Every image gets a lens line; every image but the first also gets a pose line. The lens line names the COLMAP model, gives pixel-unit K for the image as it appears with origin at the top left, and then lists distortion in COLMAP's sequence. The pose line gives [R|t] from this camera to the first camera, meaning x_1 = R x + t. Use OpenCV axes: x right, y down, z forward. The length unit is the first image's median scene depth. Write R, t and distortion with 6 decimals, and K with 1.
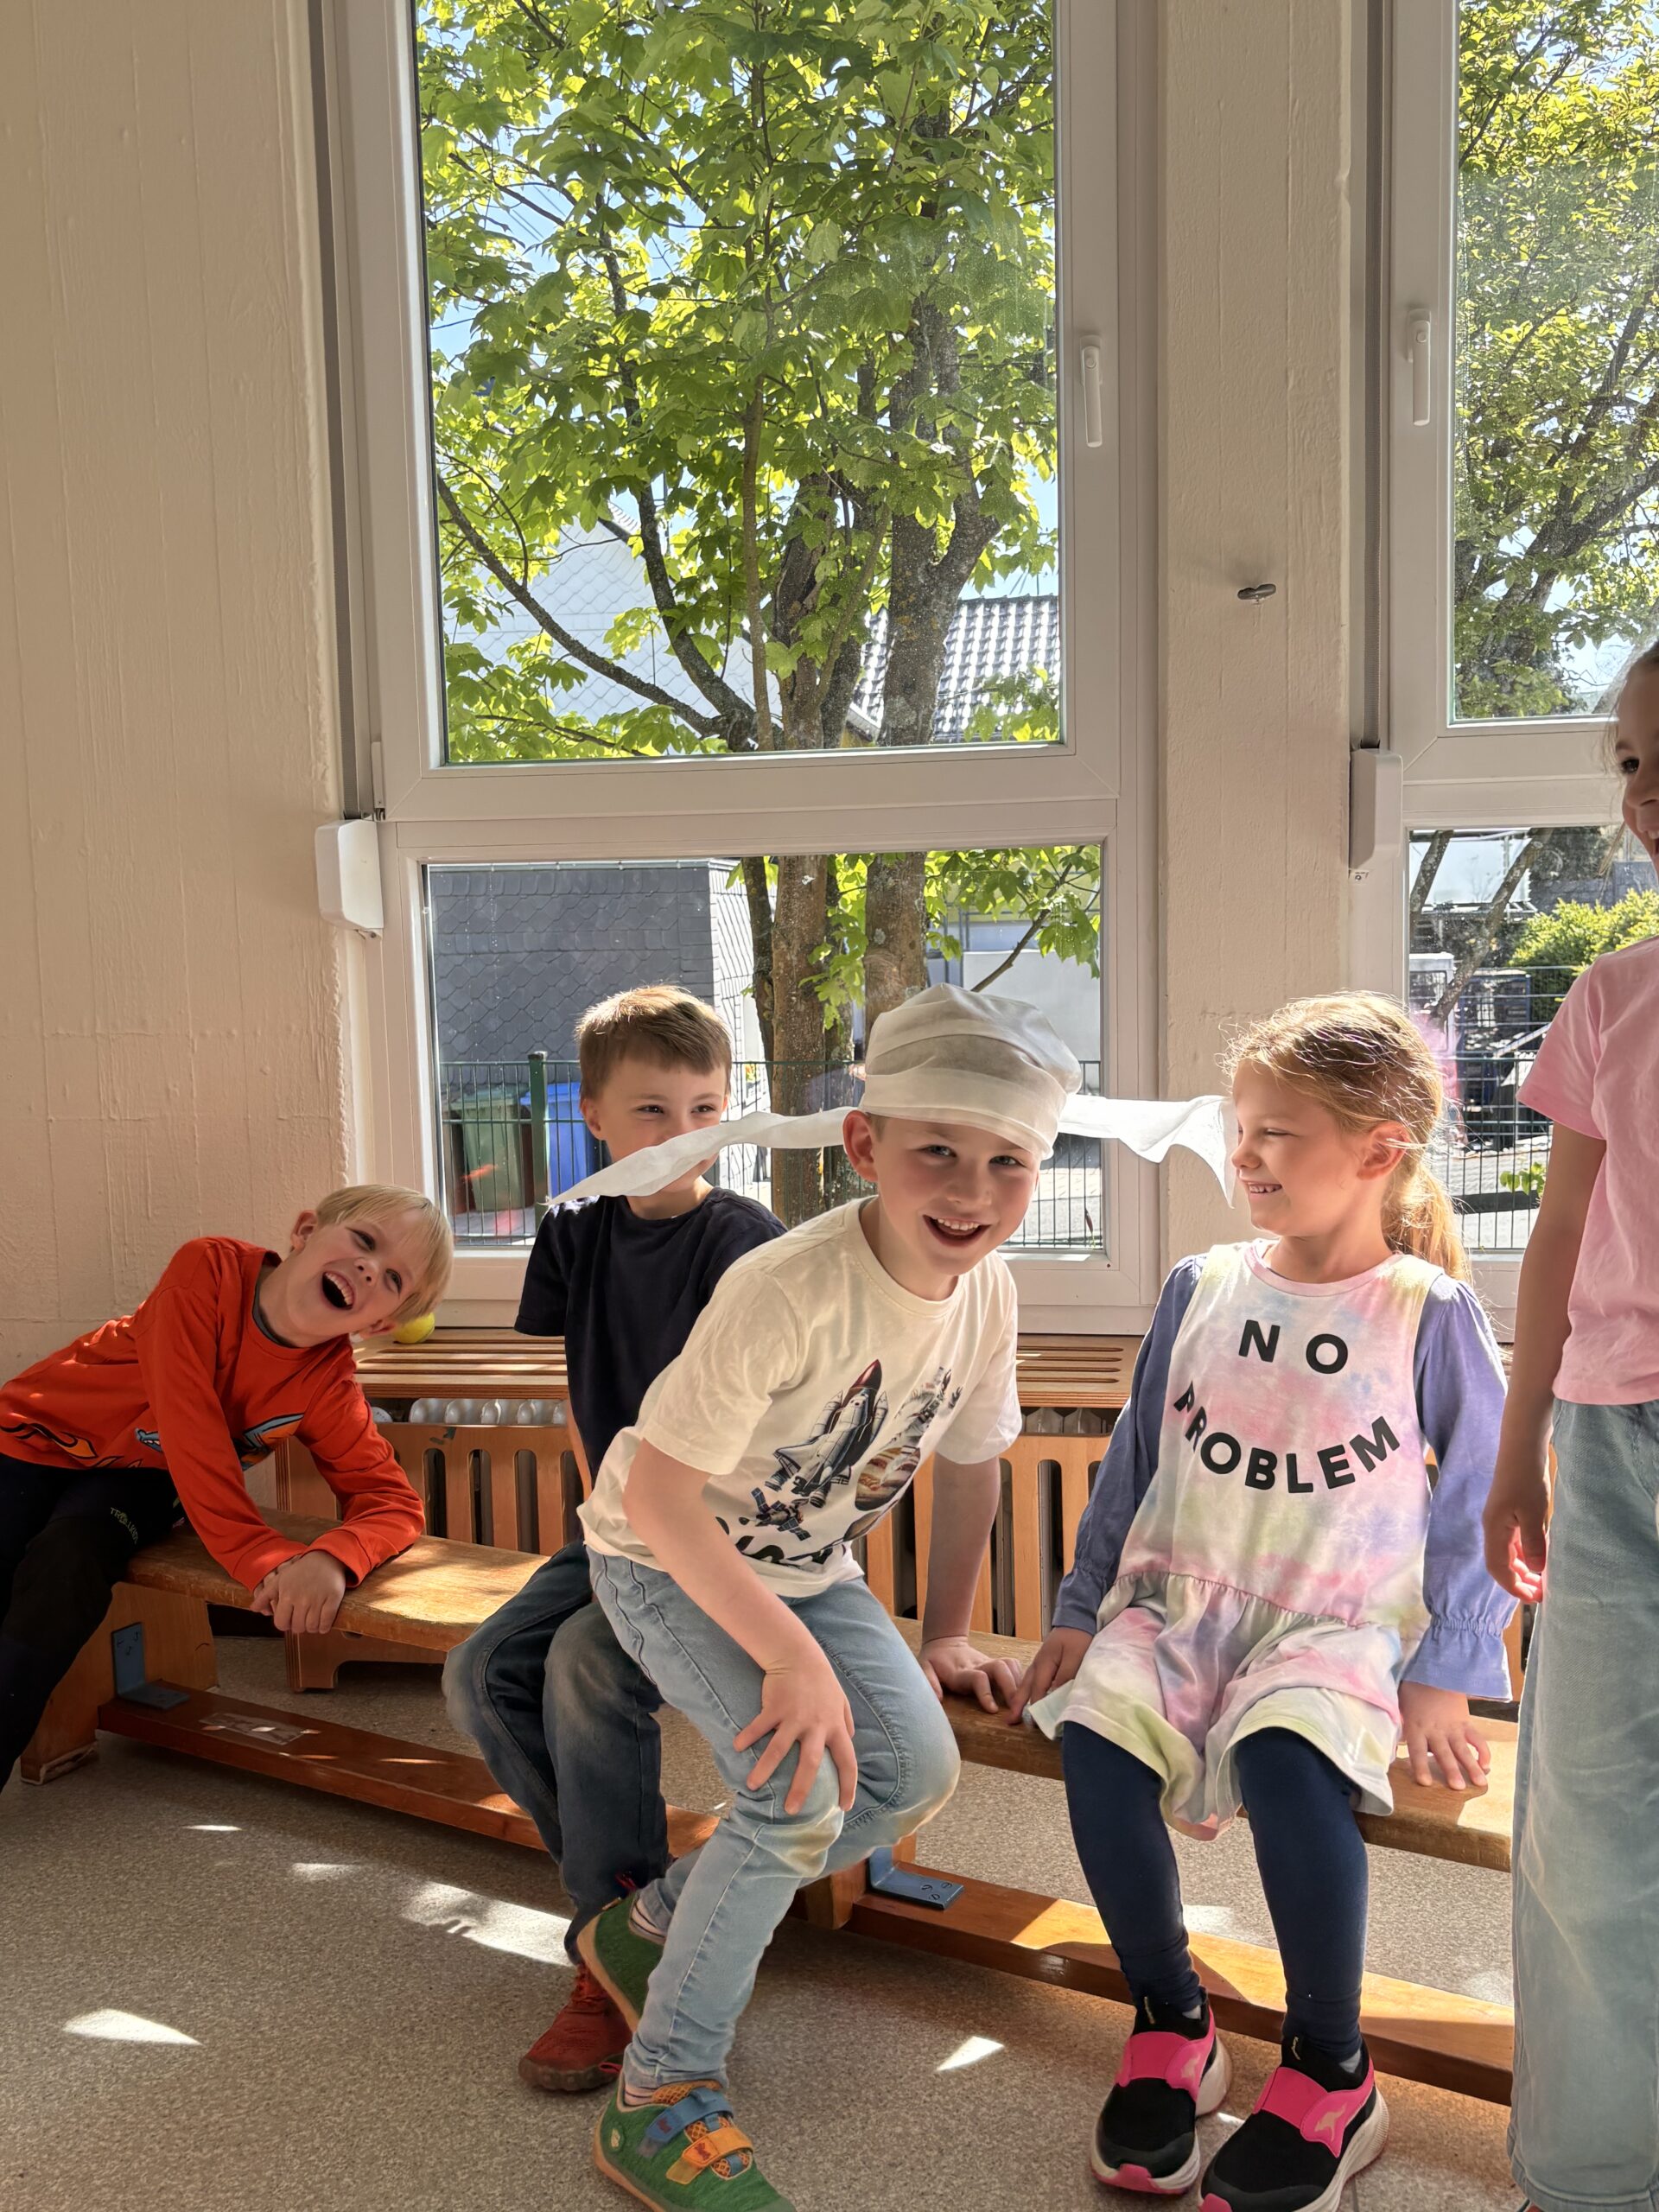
lens RADIAL K [[2022.4, 0, 834.6], [0, 2022.4, 1114.9], [0, 0, 1]] dist [0.018376, 0.000000]
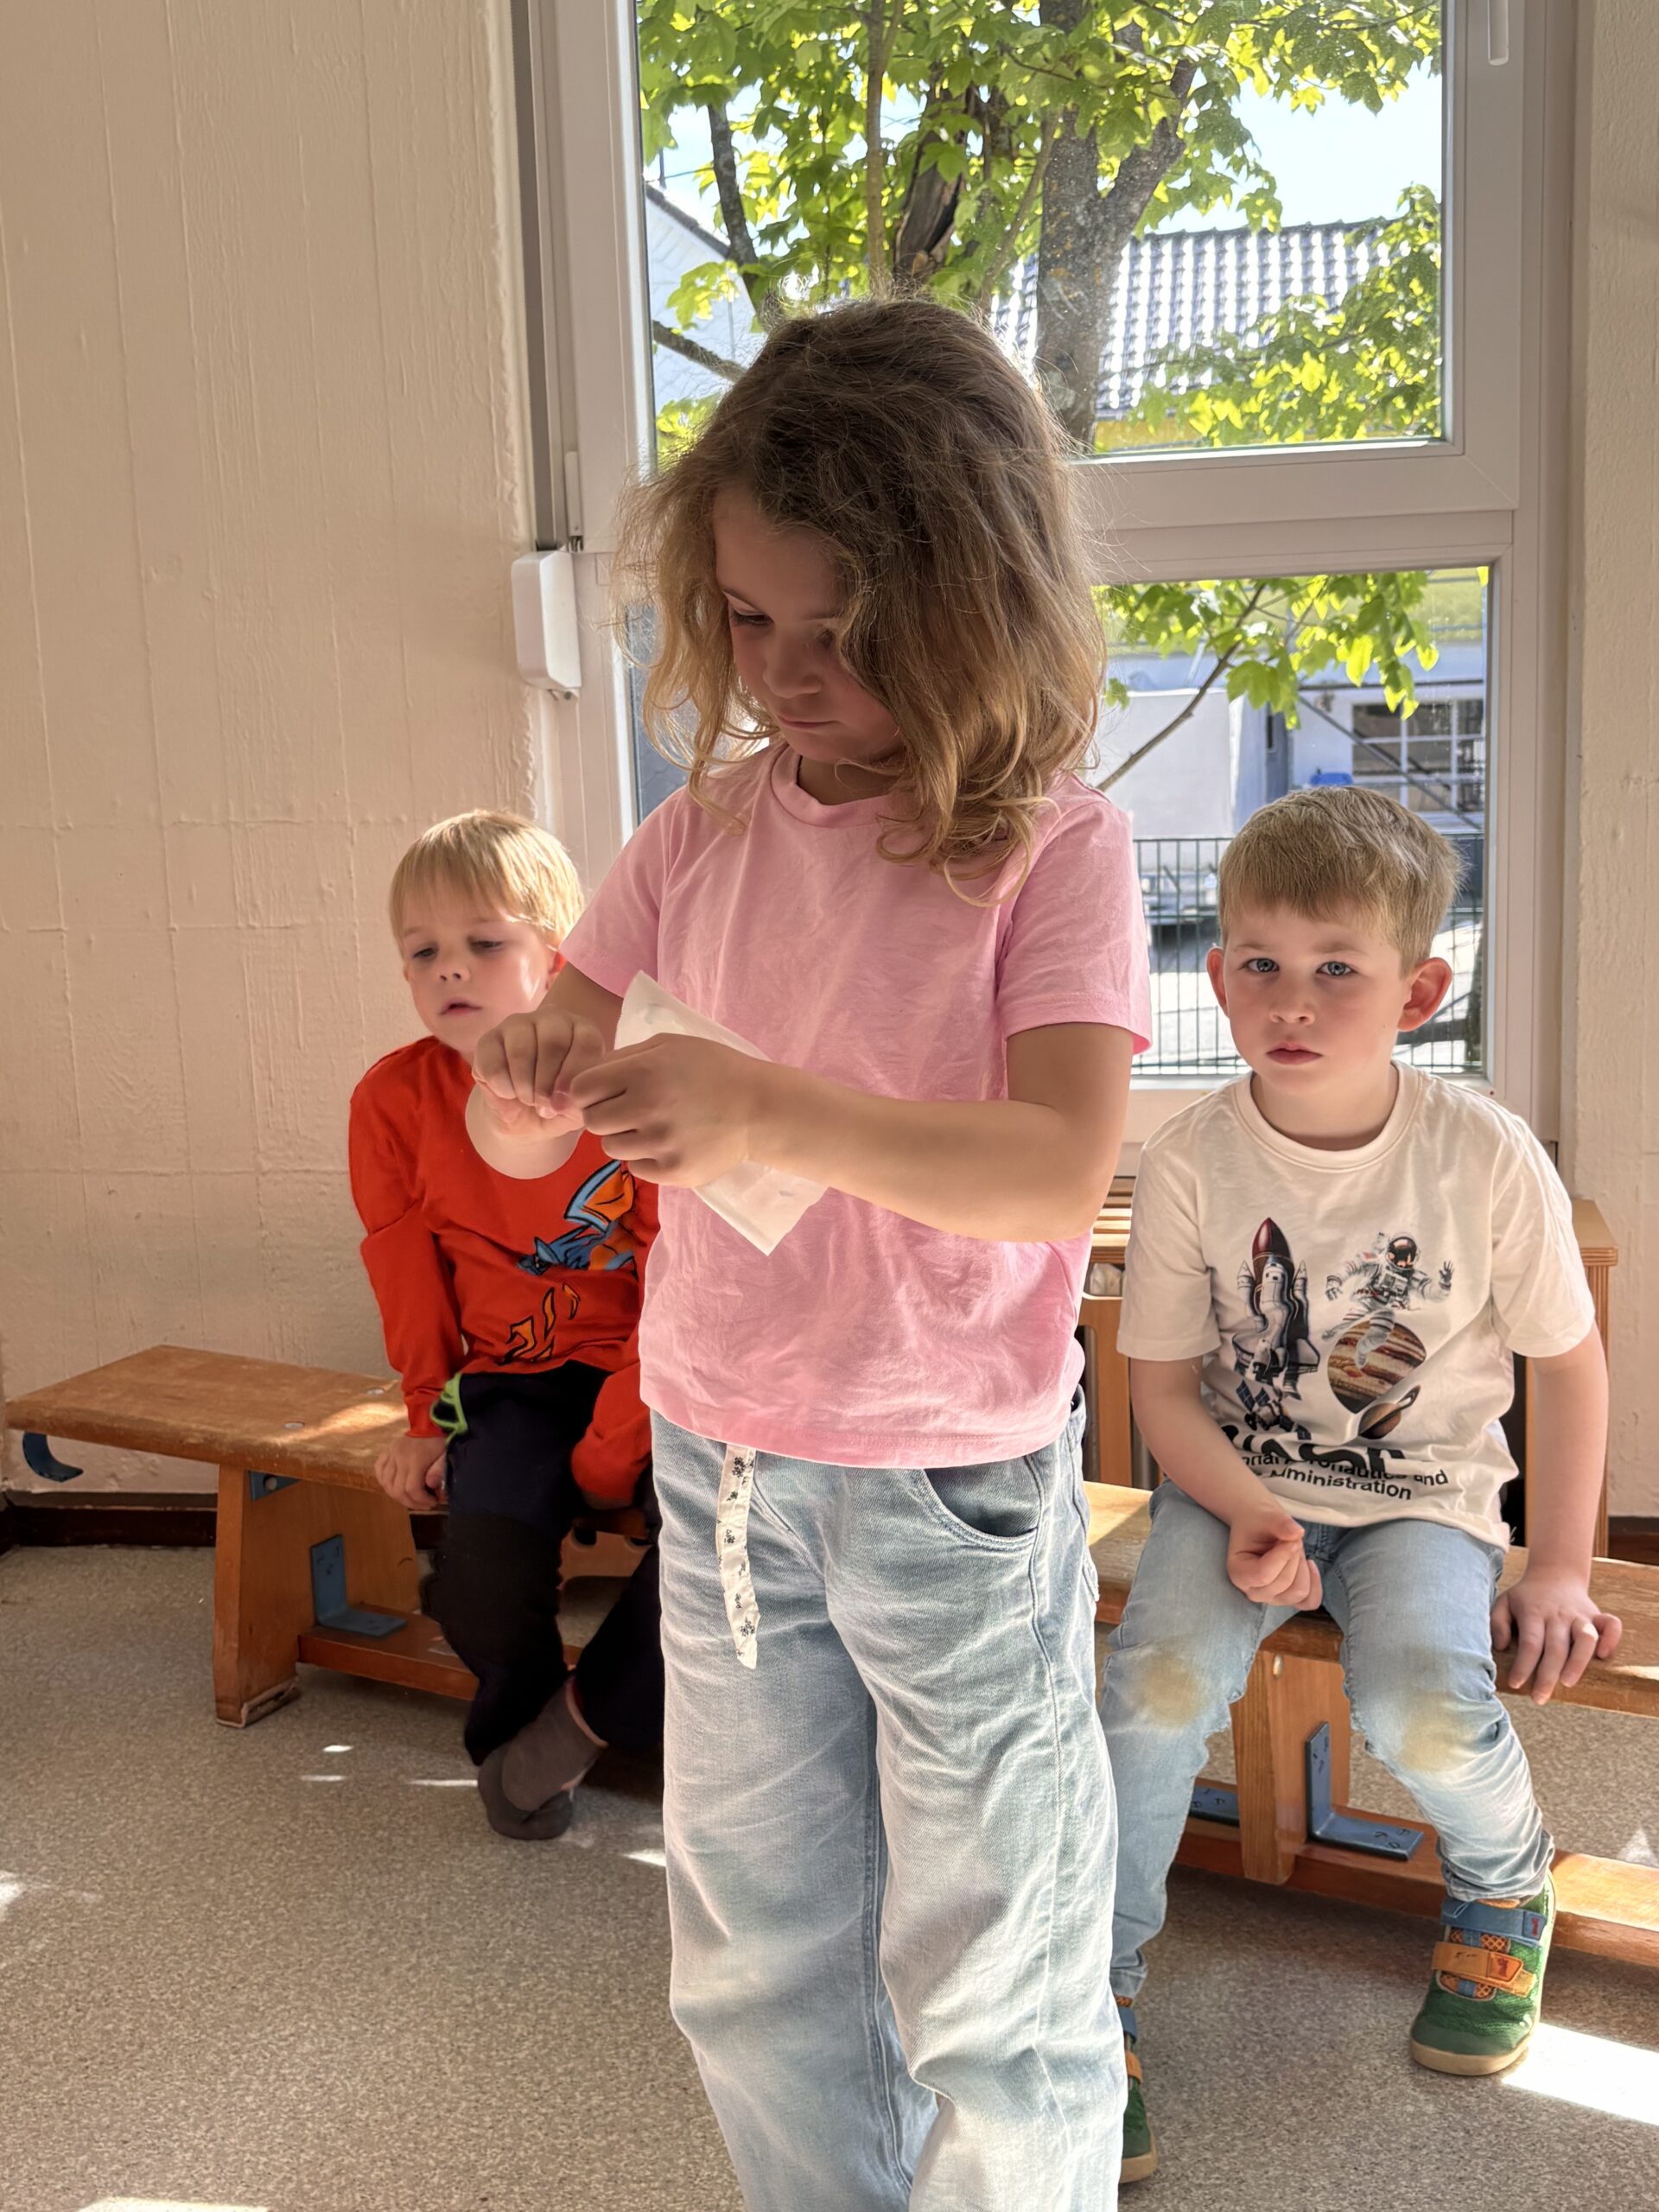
lens RADIAL K [[2551.4, 0, 867.6], [0, 2551.4, 1075.9], [0, 0, 1]] dist [0.015363, 0.000000]
pose [[0.999924, -0.011325, -0.004812, -0.109254], [0.011620, 0.997714, 0.066576, -0.003856], [0.004047, -0.066627, 0.997770, -0.025045]]
